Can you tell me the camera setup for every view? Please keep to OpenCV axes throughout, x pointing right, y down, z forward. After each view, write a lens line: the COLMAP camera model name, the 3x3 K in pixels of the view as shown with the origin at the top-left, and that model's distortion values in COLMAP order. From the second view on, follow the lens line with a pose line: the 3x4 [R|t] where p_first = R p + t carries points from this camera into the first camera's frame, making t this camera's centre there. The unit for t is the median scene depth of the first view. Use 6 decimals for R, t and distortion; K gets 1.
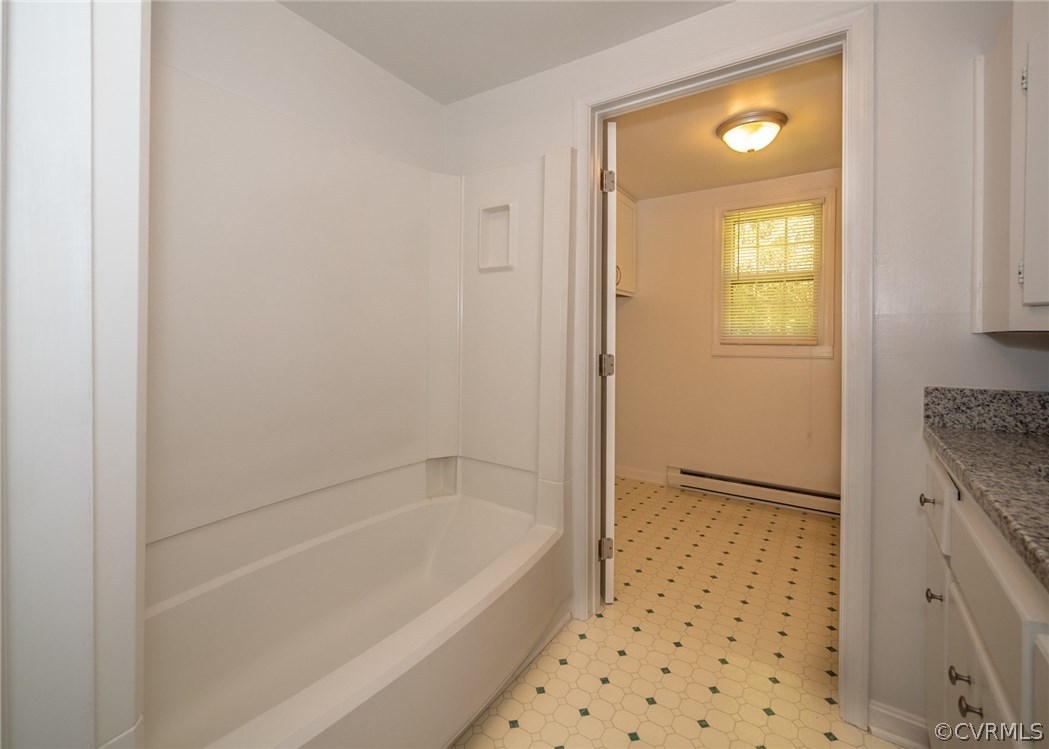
lens RADIAL K [[469.6, 0, 513.0], [0, 469.6, 340.2], [0, 0, 1]] dist [-0.000299, 0.000512]
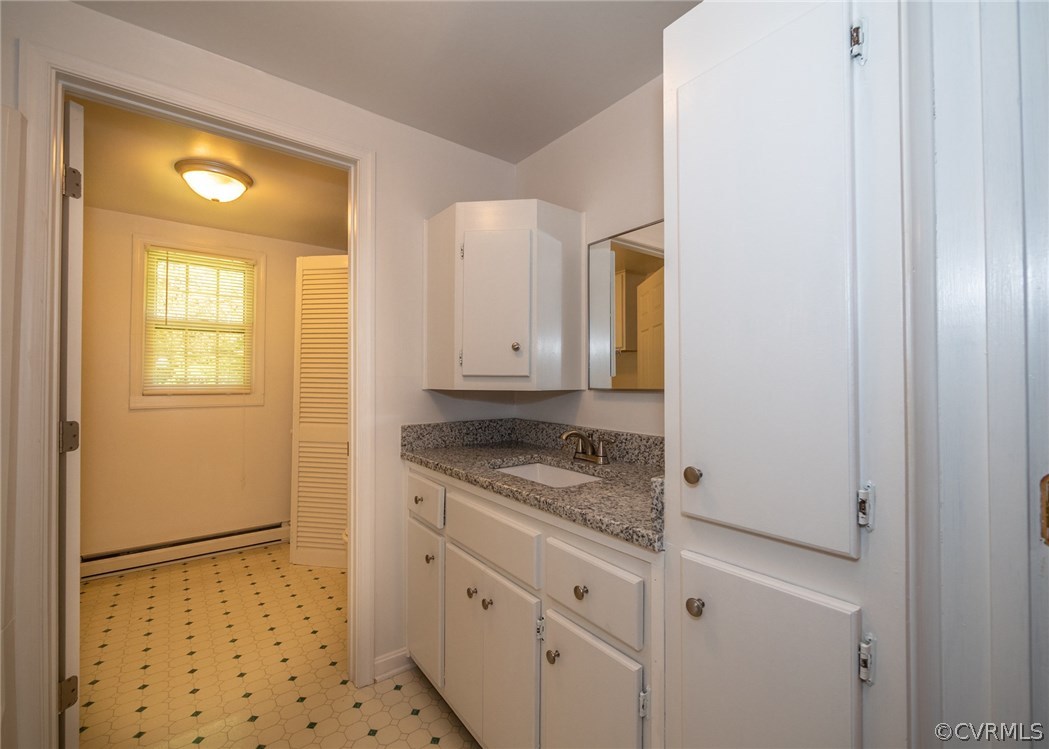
lens RADIAL K [[445.9, 0, 526.1], [0, 445.9, 376.6], [0, 0, 1]] dist [-0.001417, 0.000225]
pose [[0.299426, 0.004019, 0.954111, -0.229300], [0.006297, 0.999961, -0.006188, -0.028851], [-0.954099, 0.007861, 0.299390, 0.123407]]
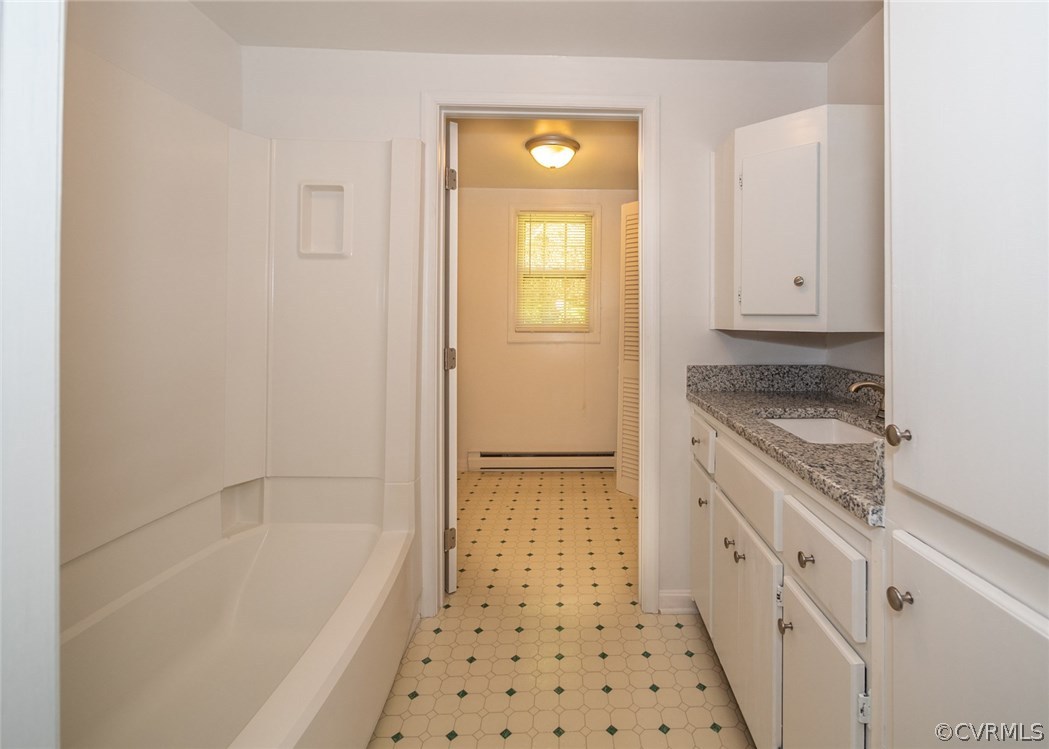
lens RADIAL K [[496.1, 0, 588.9], [0, 496.1, 319.5], [0, 0, 1]] dist [-0.000269, 0.000435]
pose [[0.798437, -0.000734, 0.602078, -0.198374], [0.004333, 0.999980, -0.004526, -0.025384], [-0.602062, 0.006223, 0.798425, -0.040376]]
